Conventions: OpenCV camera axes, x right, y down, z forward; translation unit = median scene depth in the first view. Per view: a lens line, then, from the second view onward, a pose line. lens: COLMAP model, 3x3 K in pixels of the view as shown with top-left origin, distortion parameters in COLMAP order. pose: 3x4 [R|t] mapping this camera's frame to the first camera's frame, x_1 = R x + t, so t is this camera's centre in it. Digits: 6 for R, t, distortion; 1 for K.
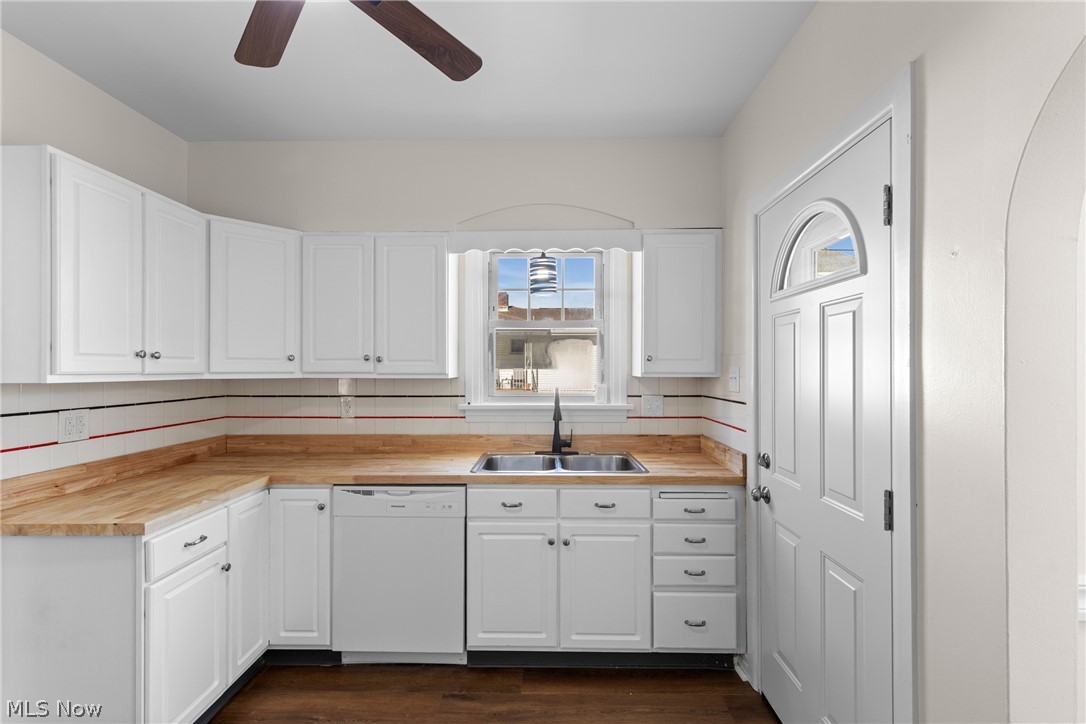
lens RADIAL K [[496.4, 0, 544.8], [0, 496.4, 368.0], [0, 0, 1]] dist [0.010365, -0.000434]
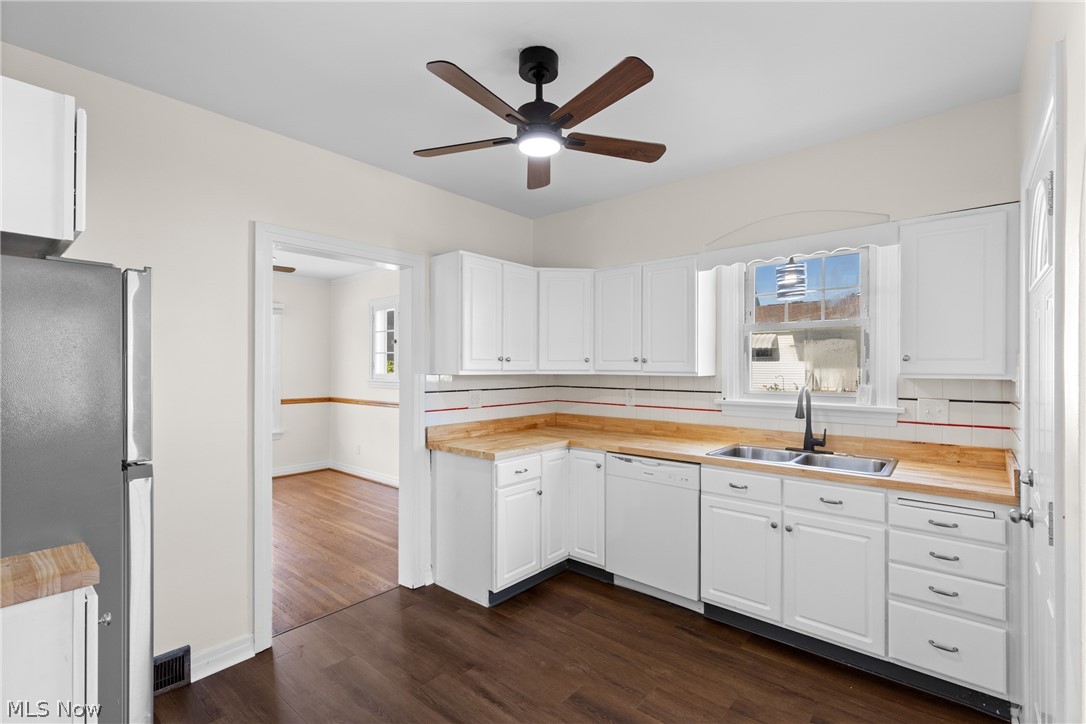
lens RADIAL K [[496.4, 0, 544.8], [0, 496.4, 368.0], [0, 0, 1]] dist [0.010365, -0.000434]
pose [[0.774185, 0.004723, -0.632942, 0.313607], [-0.003172, 0.999989, 0.003582, -0.002395], [0.632952, -0.000765, 0.774191, -0.178648]]
